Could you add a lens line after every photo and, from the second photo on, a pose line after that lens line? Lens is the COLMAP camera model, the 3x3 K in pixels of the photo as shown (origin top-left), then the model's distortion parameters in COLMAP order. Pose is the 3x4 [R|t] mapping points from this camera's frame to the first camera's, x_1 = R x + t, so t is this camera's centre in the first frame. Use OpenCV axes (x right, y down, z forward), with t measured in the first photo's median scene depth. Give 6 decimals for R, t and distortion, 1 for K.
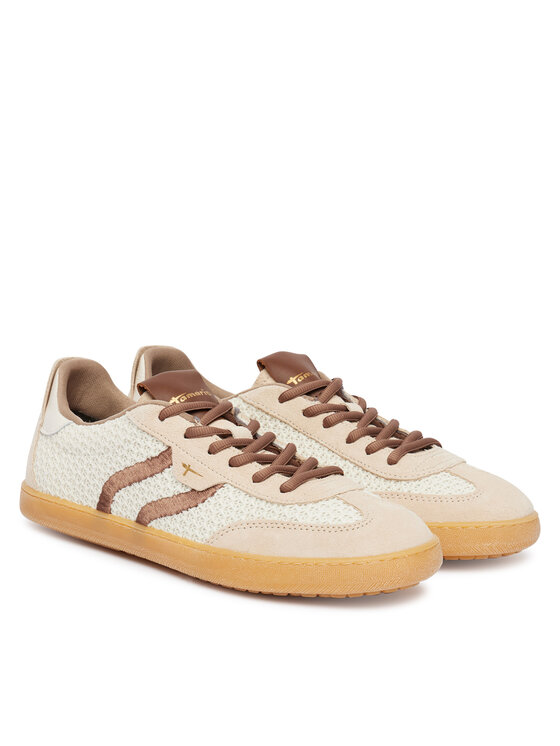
lens RADIAL K [[1614.2, 0, 281.1], [0, 1614.2, 372.3], [0, 0, 1]] dist [0.575582, 0.000000]
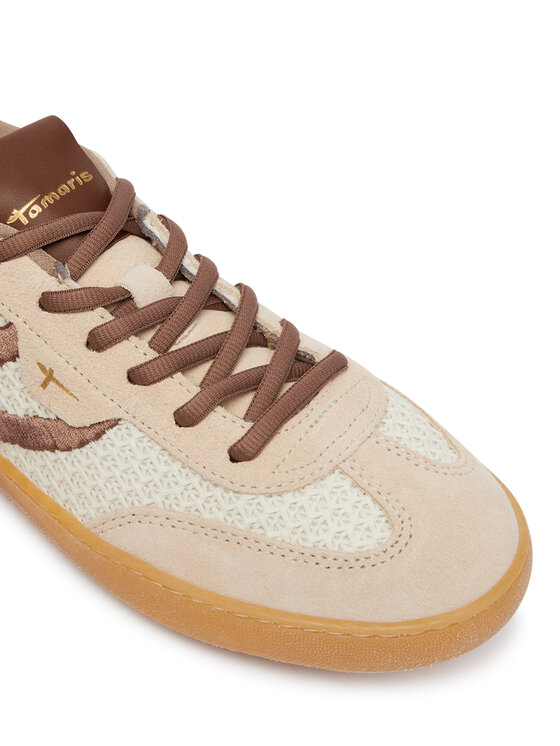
lens RADIAL K [[1185.1, 0, 277.8], [0, 1185.1, 372.3], [0, 0, 1]] dist [0.013039, 0.000000]
pose [[0.998505, -0.010348, 0.053676, -0.004983], [-0.018820, 0.856822, 0.515269, -0.140068], [-0.051323, -0.515508, 0.855346, 0.681127]]
